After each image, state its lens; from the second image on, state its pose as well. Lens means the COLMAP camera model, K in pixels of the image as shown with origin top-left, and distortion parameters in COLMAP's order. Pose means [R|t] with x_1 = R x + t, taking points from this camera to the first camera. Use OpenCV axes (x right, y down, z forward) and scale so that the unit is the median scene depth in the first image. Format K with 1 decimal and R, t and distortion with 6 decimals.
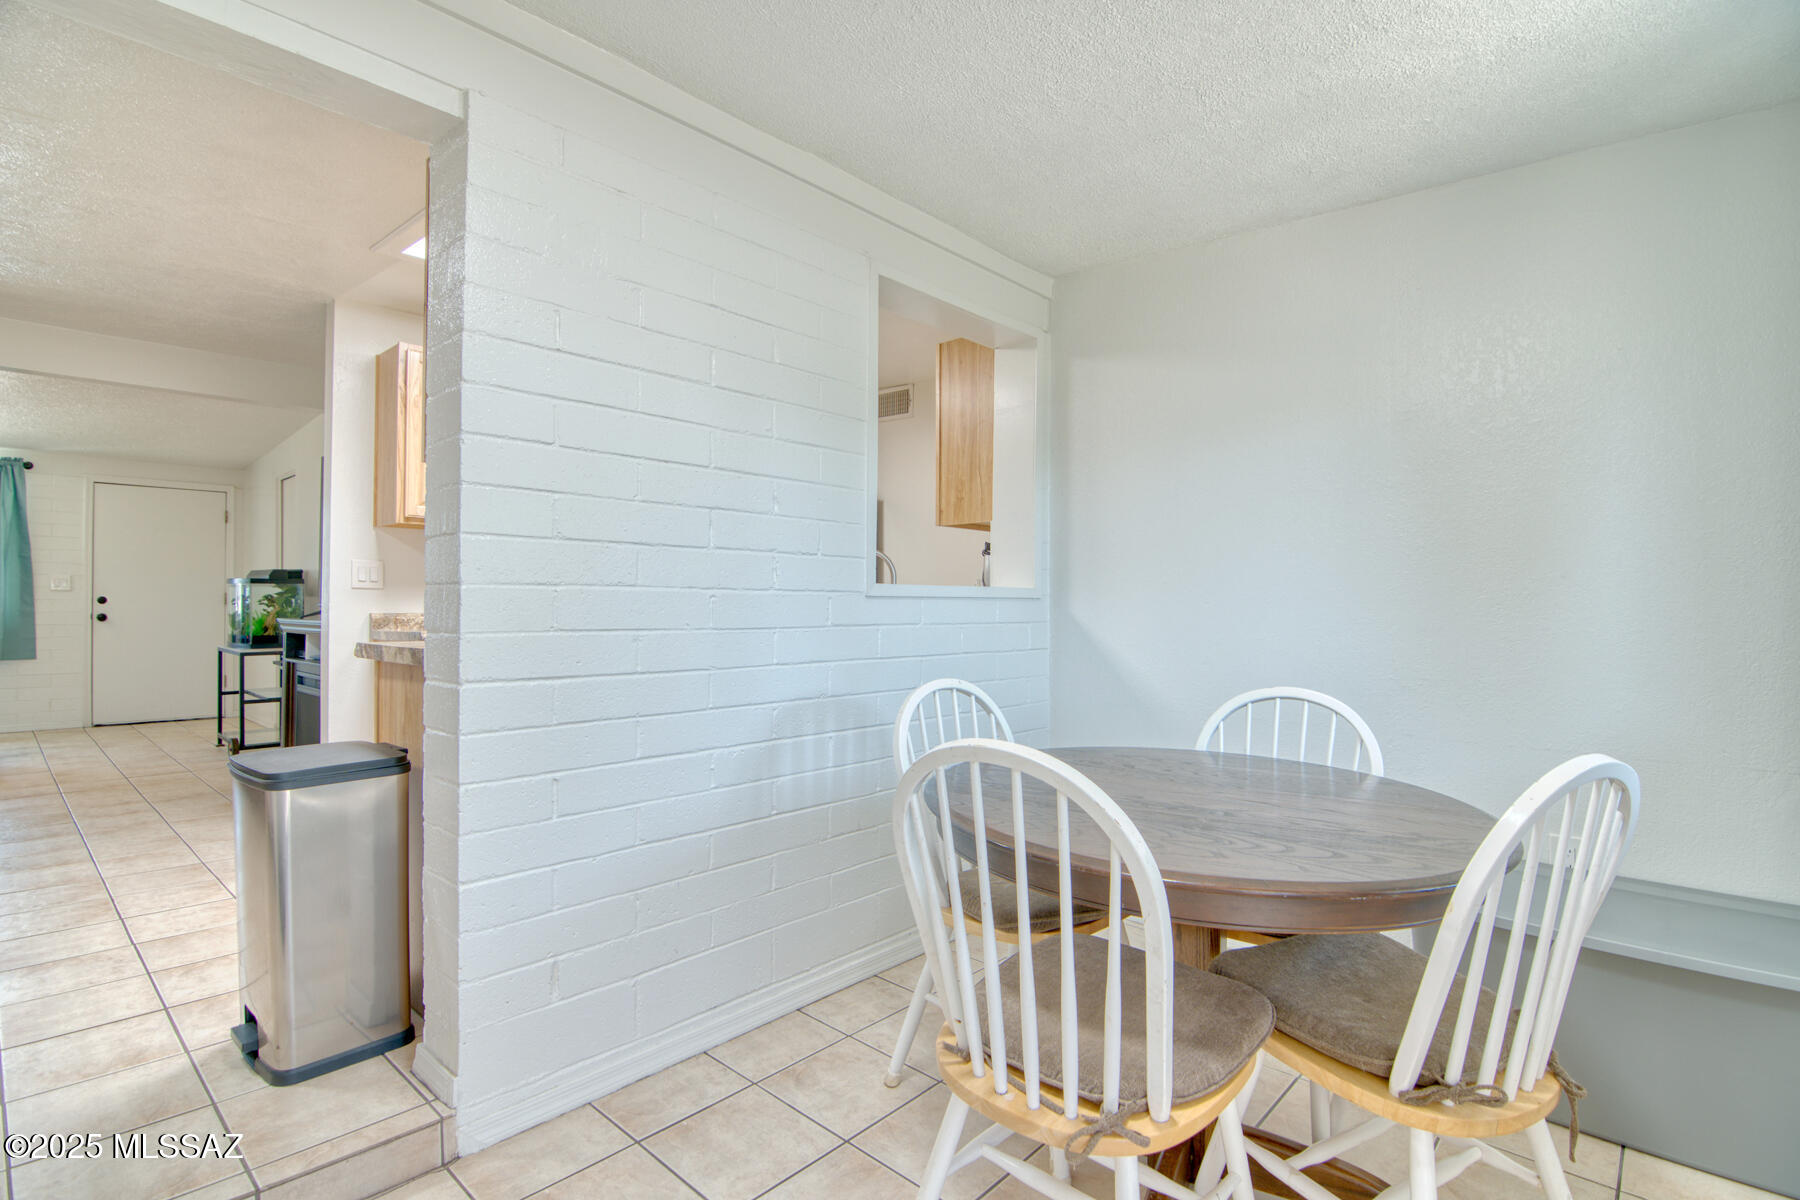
lens RADIAL K [[868.0, 0, 895.7], [0, 868.0, 593.8], [0, 0, 1]] dist [-0.009519, -0.008447]
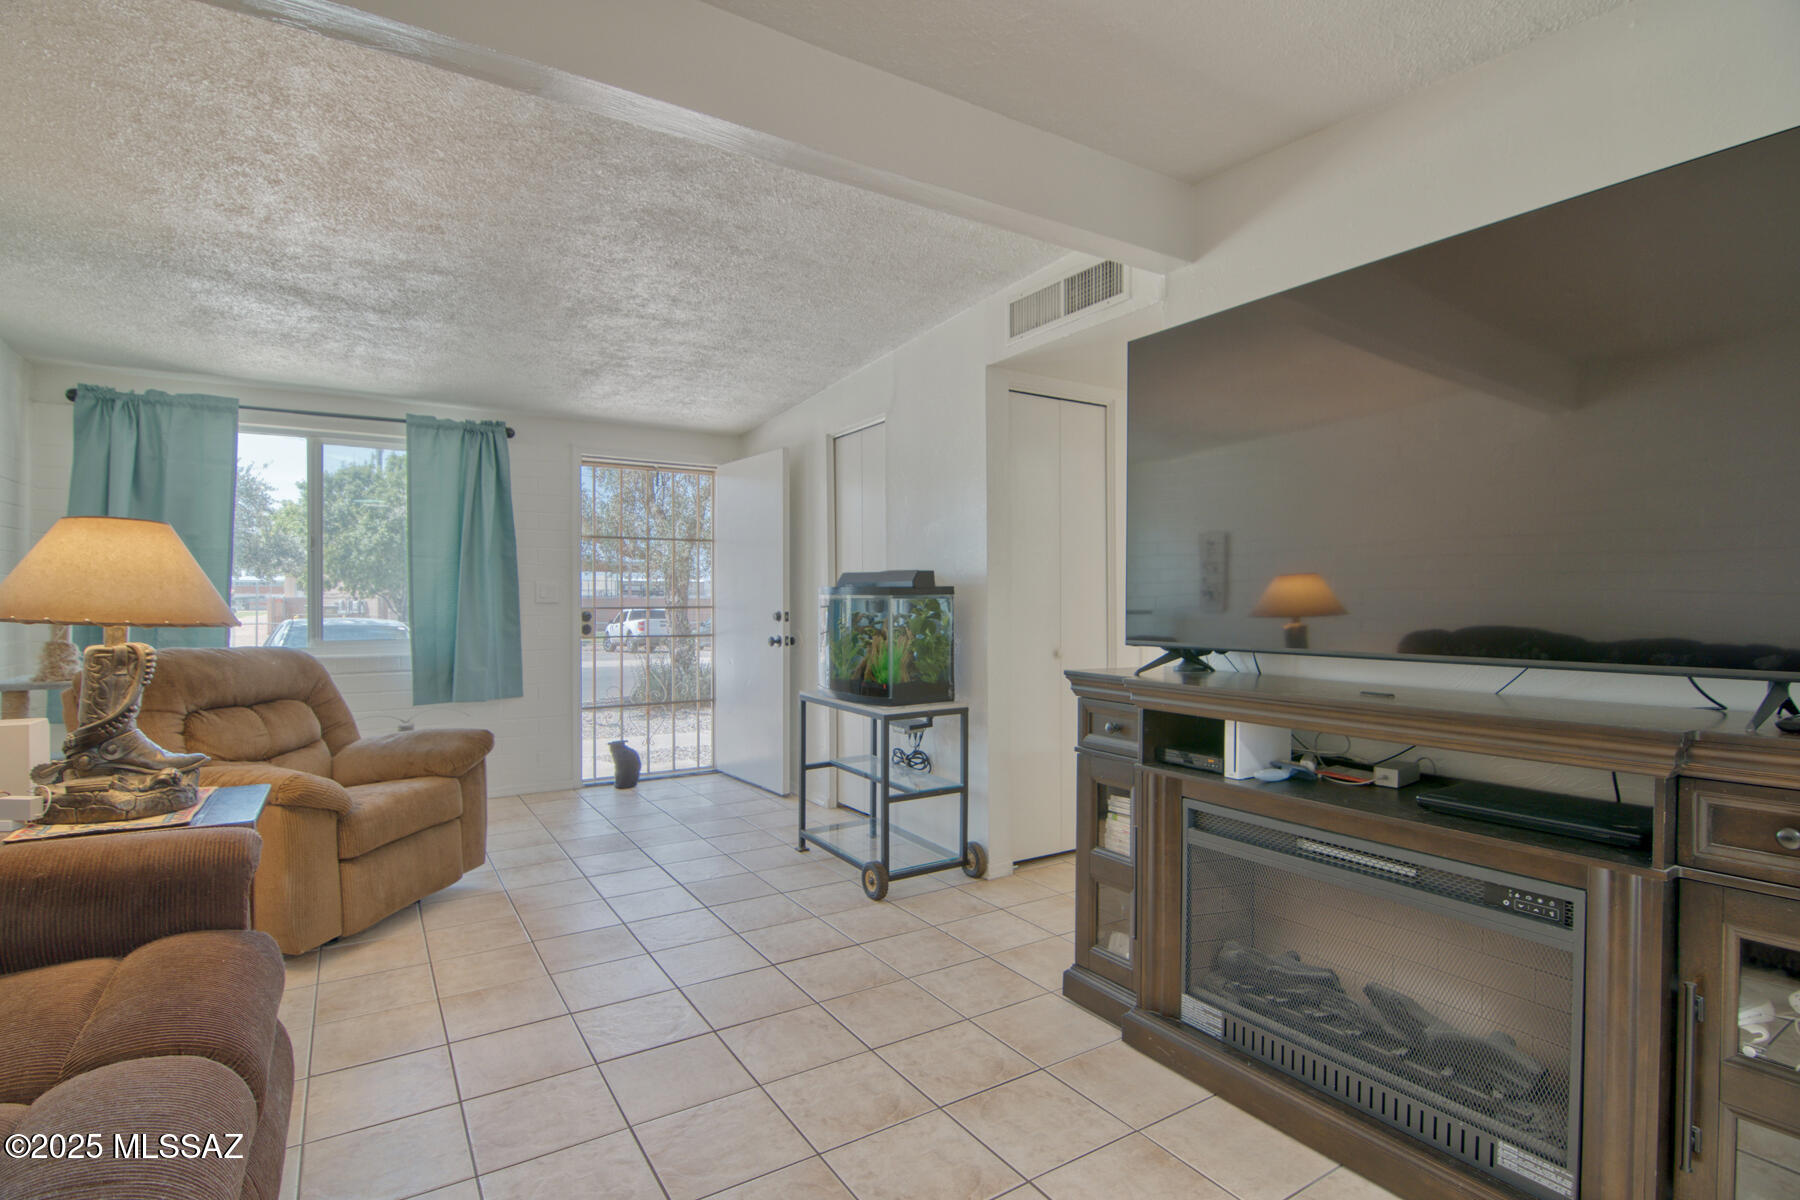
lens RADIAL K [[868.0, 0, 898.6], [0, 868.0, 598.9], [0, 0, 1]] dist [-0.009519, -0.008447]
pose [[0.963595, -0.005734, -0.267305, -0.545813], [0.009325, 0.999883, 0.012163, -0.015214], [0.267204, -0.014213, 0.963535, 0.404637]]
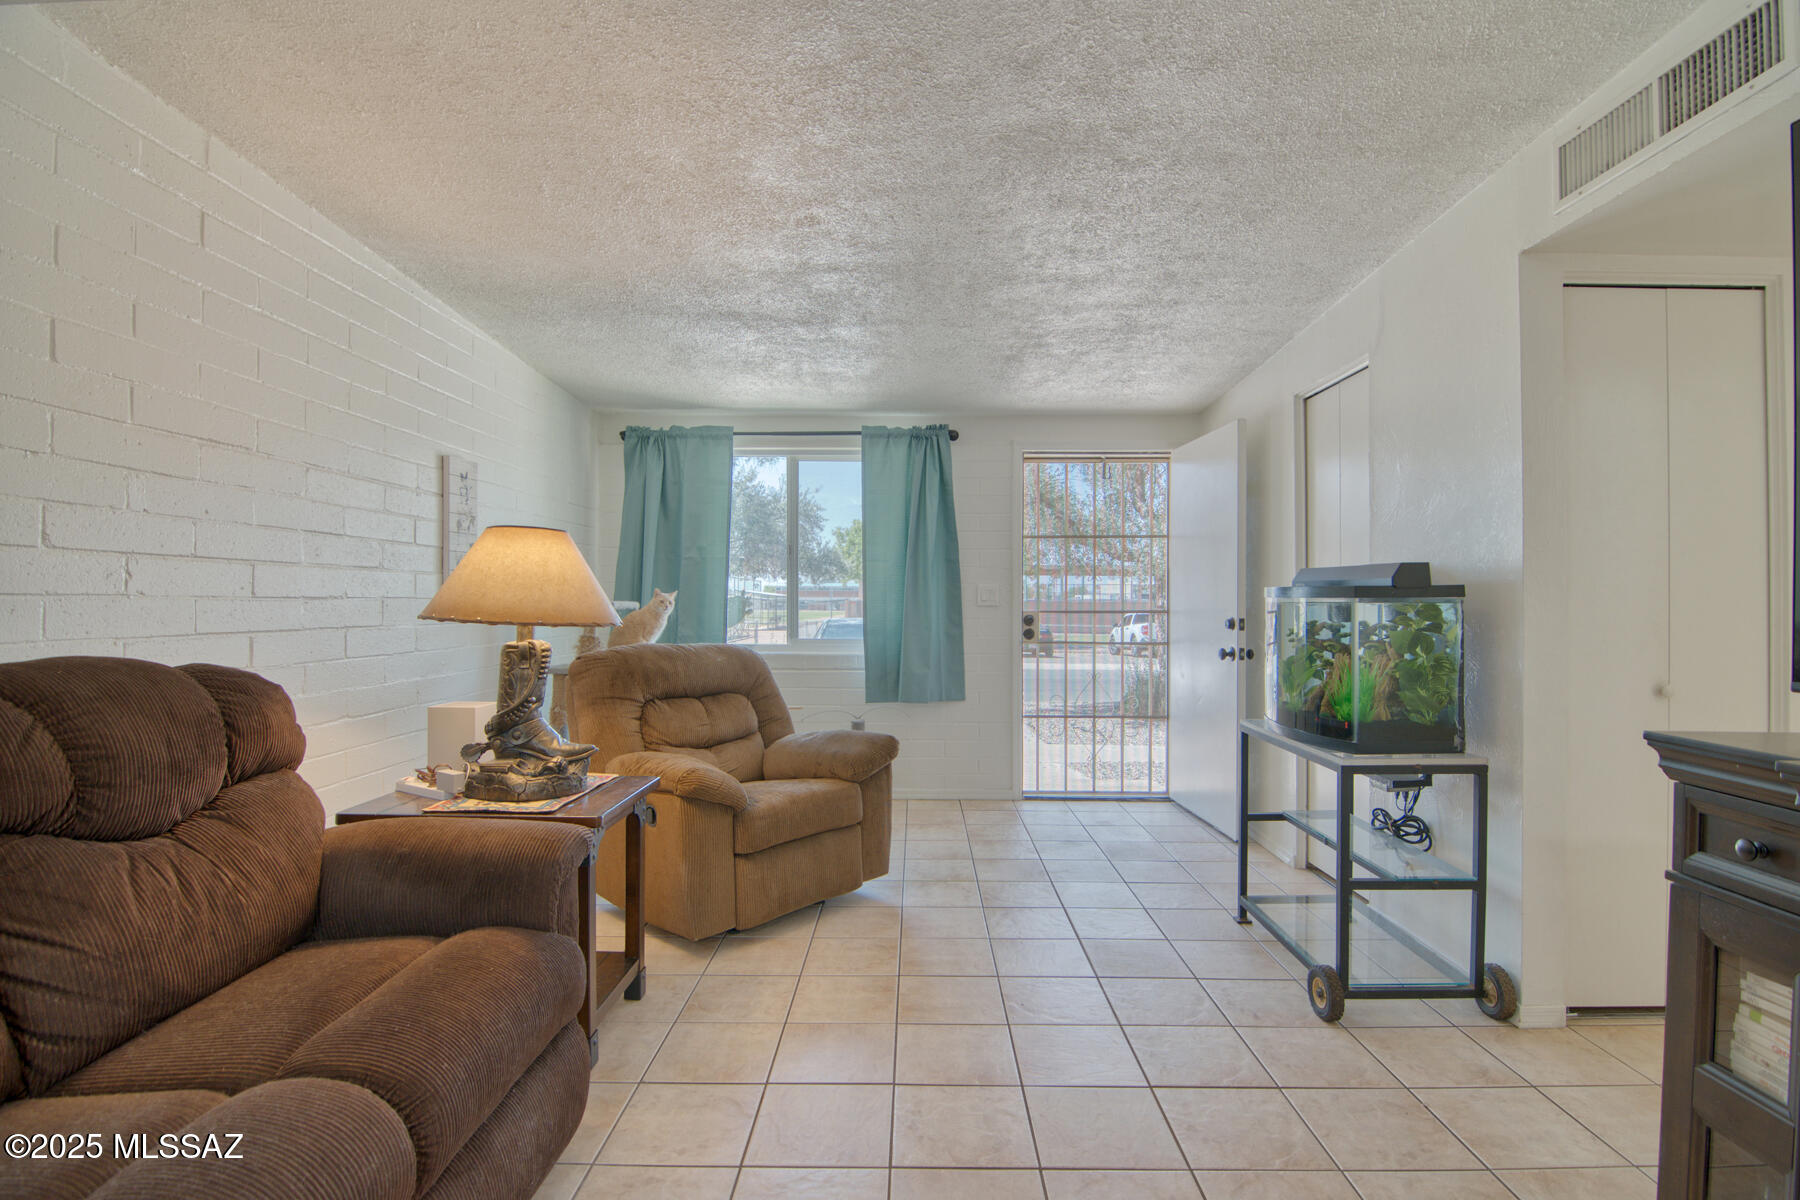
lens RADIAL K [[868.0, 0, 896.9], [0, 868.0, 600.8], [0, 0, 1]] dist [-0.009519, -0.008447]
pose [[0.660547, -0.003877, -0.750775, -0.540625], [0.010571, 0.999936, 0.004137, -0.013461], [0.750711, -0.010669, 0.660545, 0.515264]]
